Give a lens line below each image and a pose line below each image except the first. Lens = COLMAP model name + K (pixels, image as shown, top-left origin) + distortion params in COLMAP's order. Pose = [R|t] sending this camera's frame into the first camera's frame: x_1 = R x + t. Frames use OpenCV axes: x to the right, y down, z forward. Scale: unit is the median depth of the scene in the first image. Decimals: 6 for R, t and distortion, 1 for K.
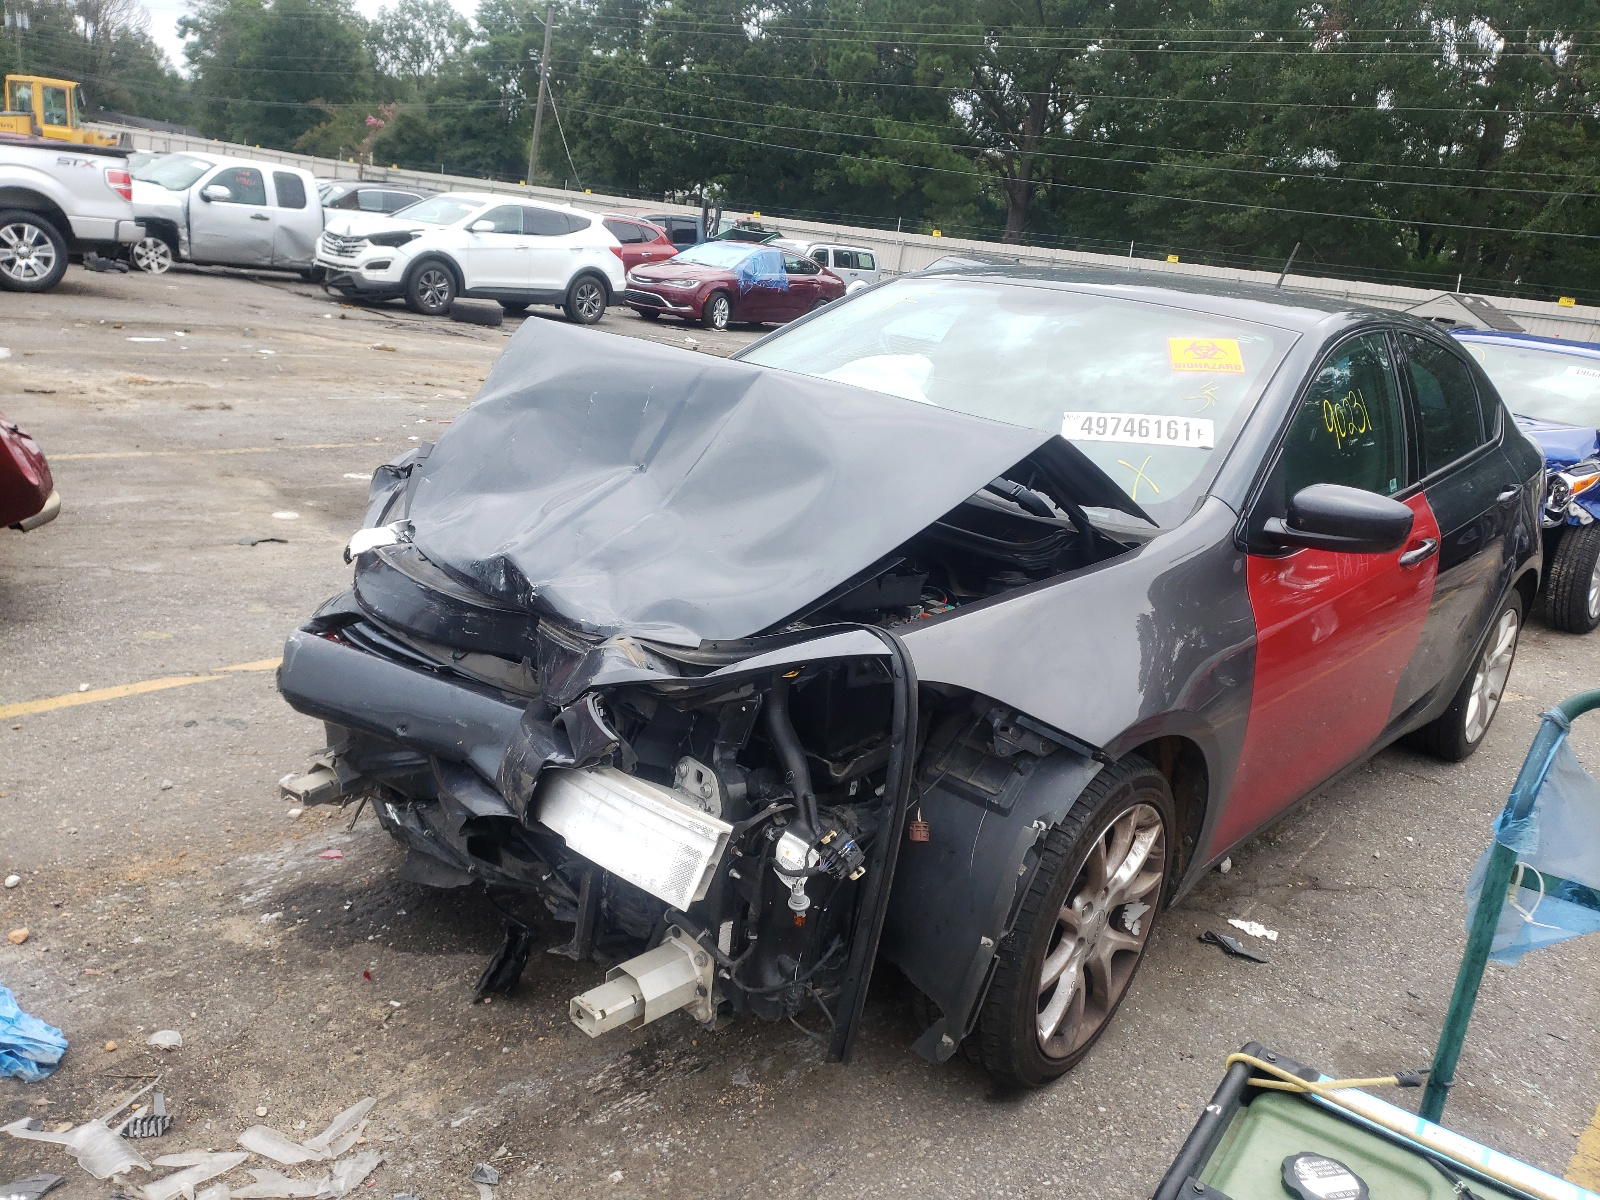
lens RADIAL K [[1209.7, 0, 857.3], [0, 1209.7, 659.9], [0, 0, 1]] dist [0.026462, -0.014105]
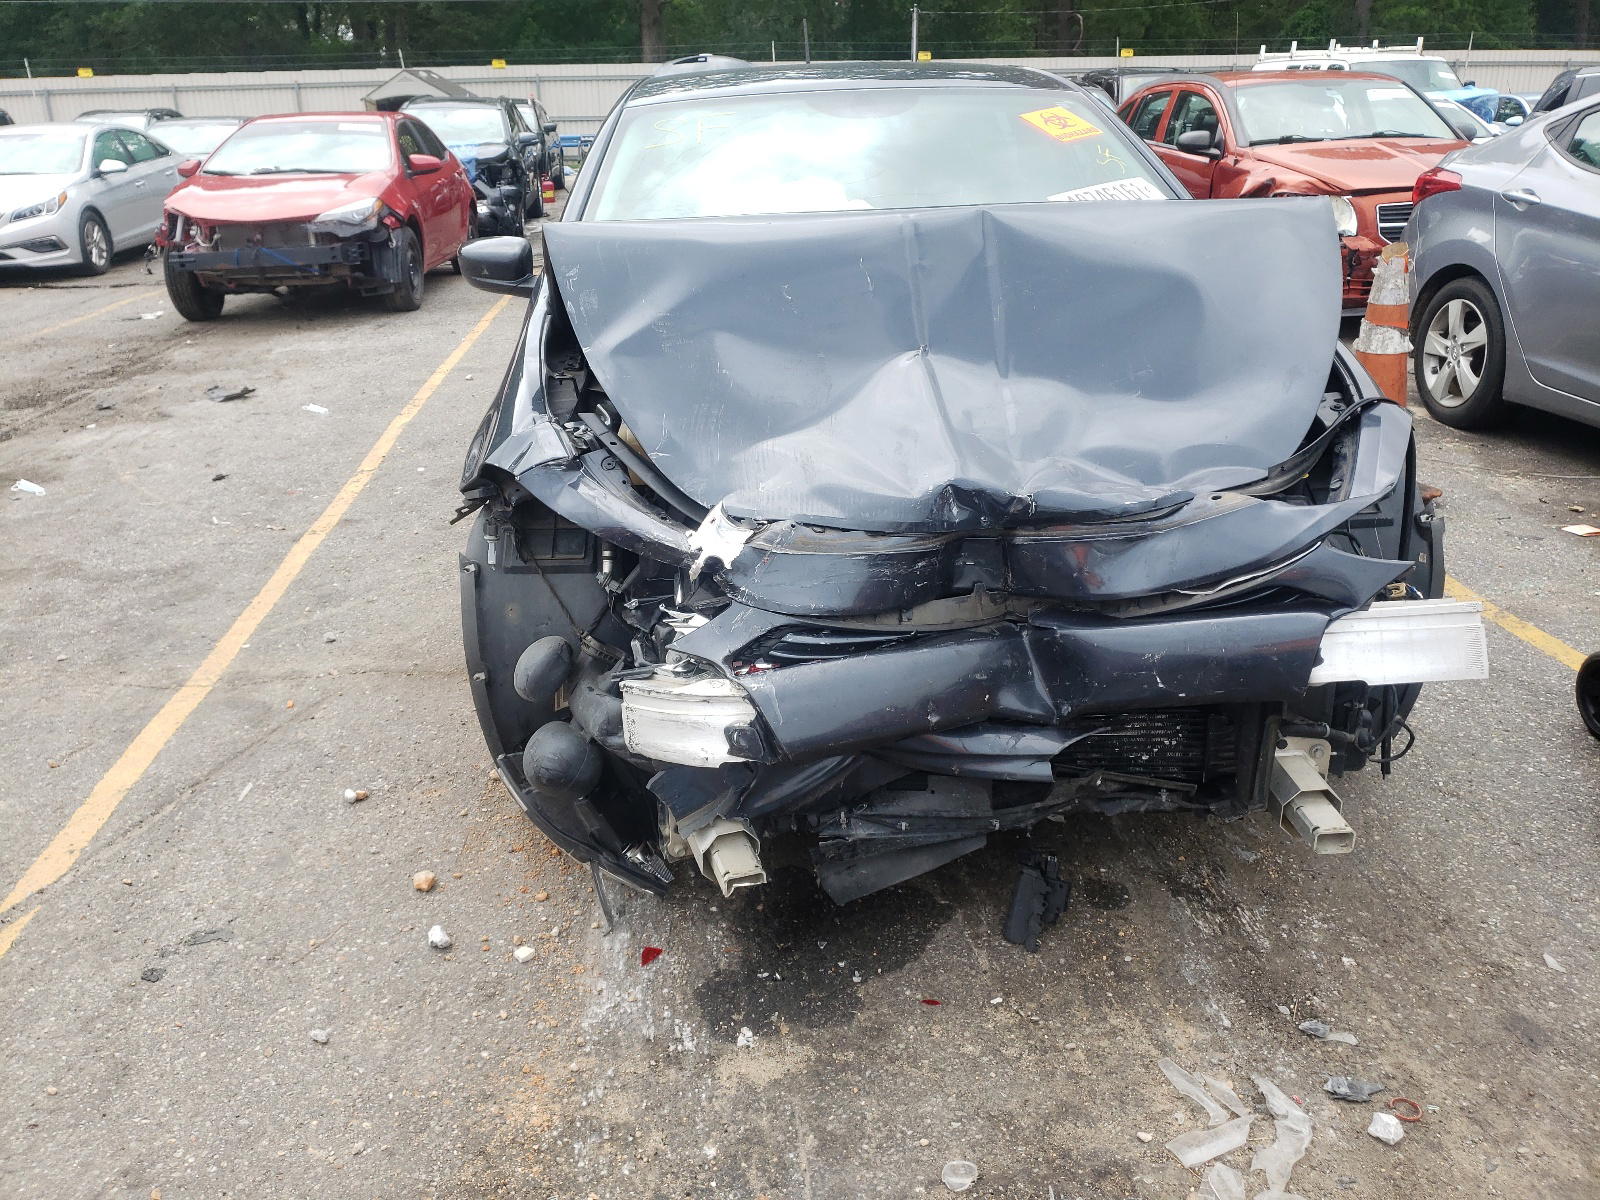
lens RADIAL K [[1209.7, 0, 812.1], [0, 1209.7, 575.2], [0, 0, 1]] dist [0.026462, -0.014105]
pose [[0.693899, -0.392409, 0.603754, -0.875768], [0.334595, 0.918159, 0.212203, -0.233653], [-0.637613, 0.054766, 0.768408, 0.381384]]
